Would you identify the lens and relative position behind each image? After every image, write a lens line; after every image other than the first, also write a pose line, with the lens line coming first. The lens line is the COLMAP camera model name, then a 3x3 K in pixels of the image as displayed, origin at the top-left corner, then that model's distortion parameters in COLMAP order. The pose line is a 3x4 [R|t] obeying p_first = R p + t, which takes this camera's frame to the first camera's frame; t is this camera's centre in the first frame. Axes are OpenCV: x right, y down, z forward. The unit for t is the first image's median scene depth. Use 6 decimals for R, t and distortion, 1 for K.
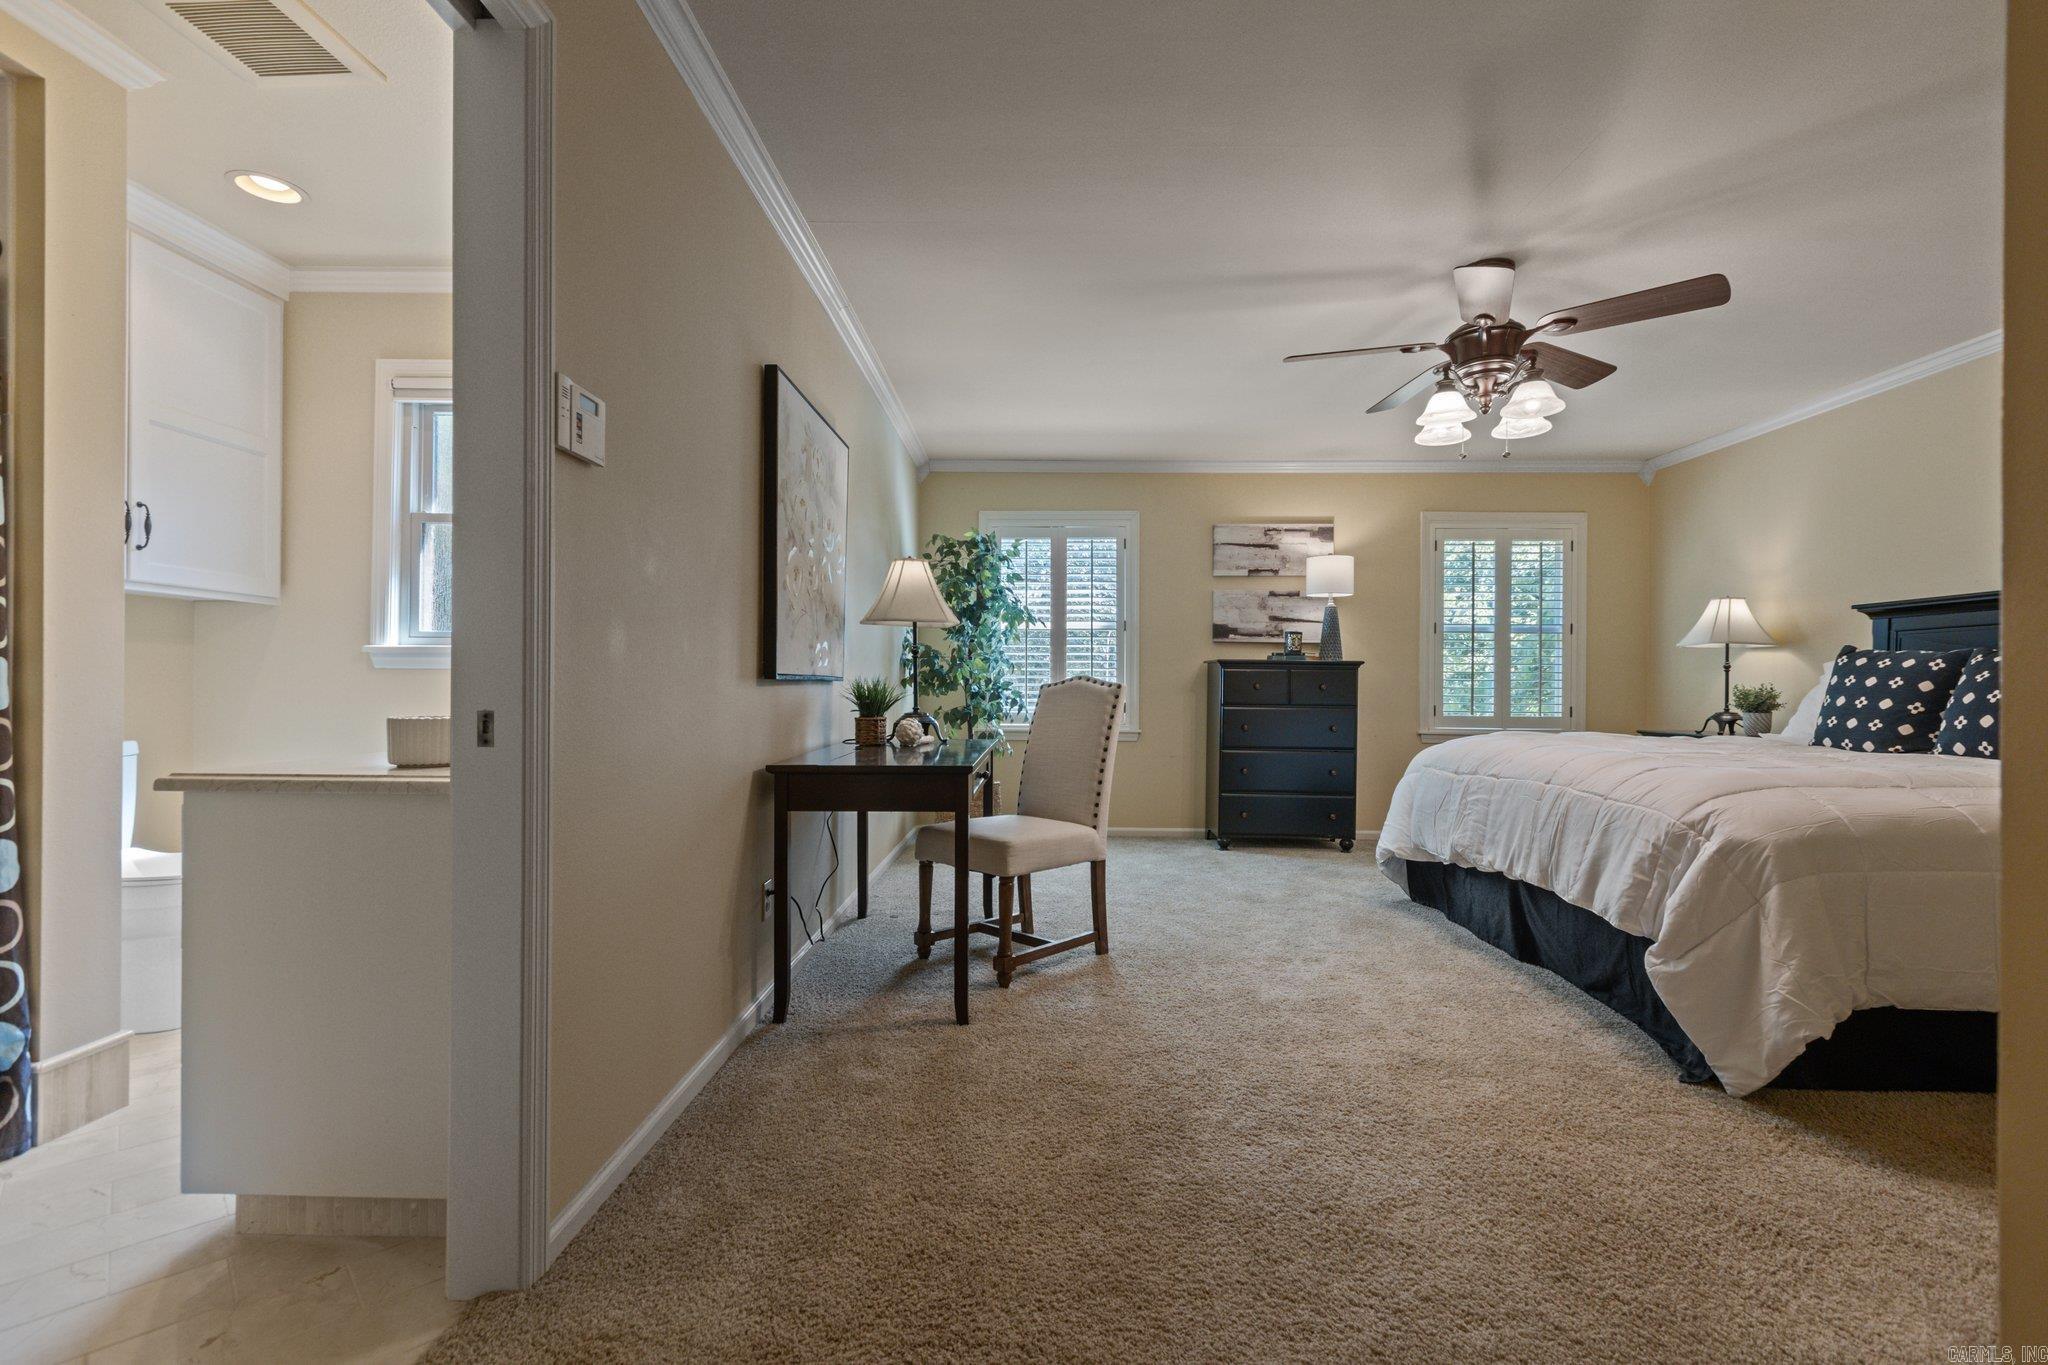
lens RADIAL K [[933.1, 0, 1015.2], [0, 933.1, 682.3], [0, 0, 1]] dist [0.004848, -0.000958]
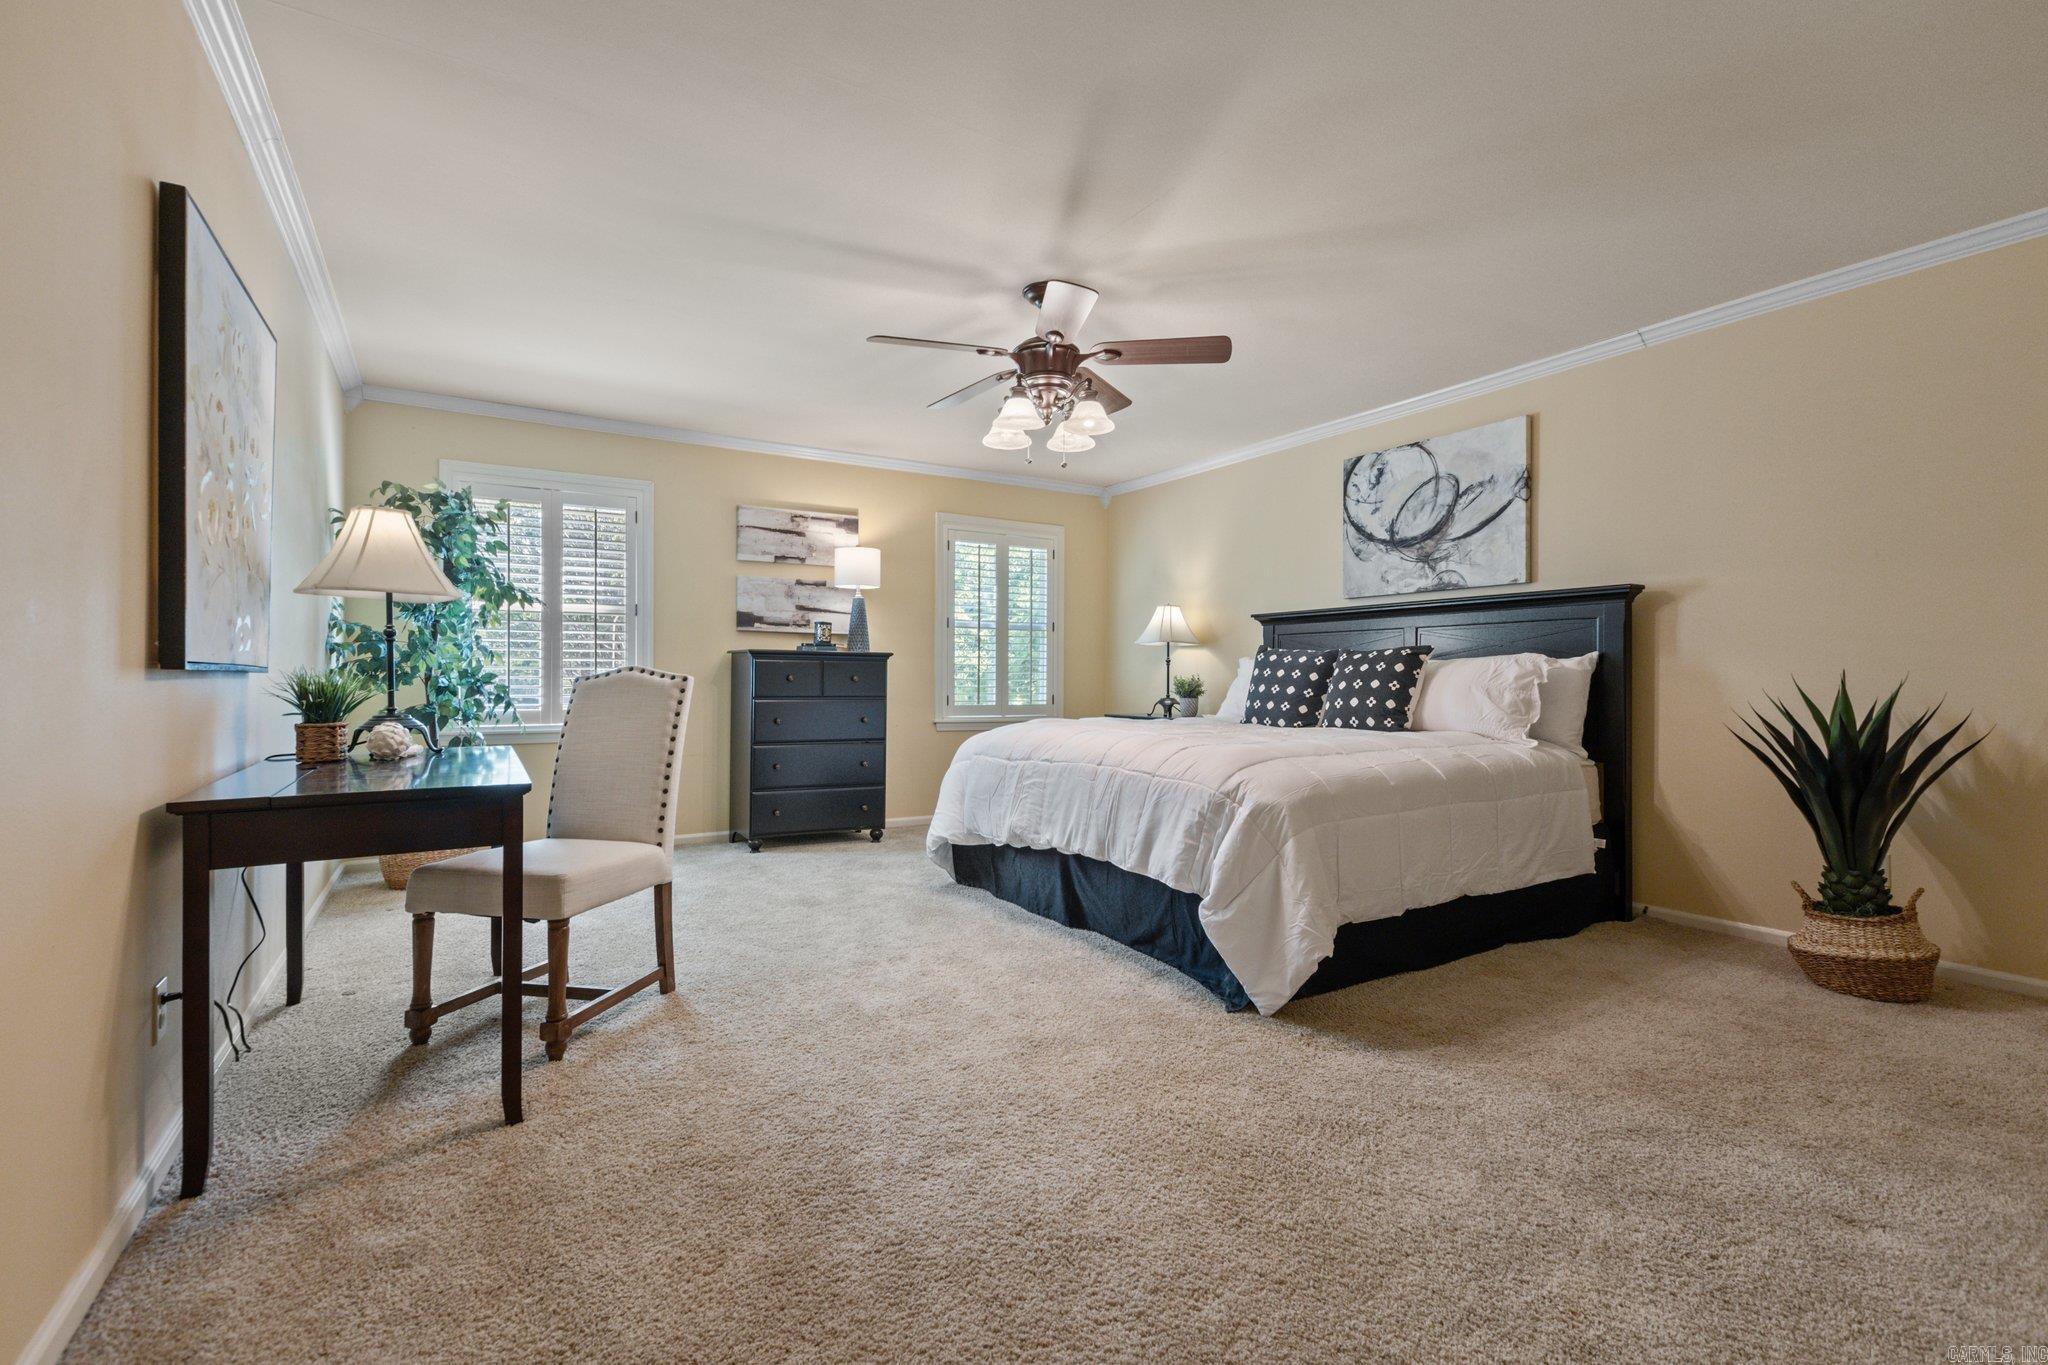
lens RADIAL K [[933.1, 0, 1032.0], [0, 933.1, 672.7], [0, 0, 1]] dist [0.004848, -0.000958]
pose [[0.836670, 0.000210, 0.547708, -0.107786], [0.000588, 0.999999, -0.001282, 0.000355], [-0.547708, 0.001395, 0.836669, 0.116674]]
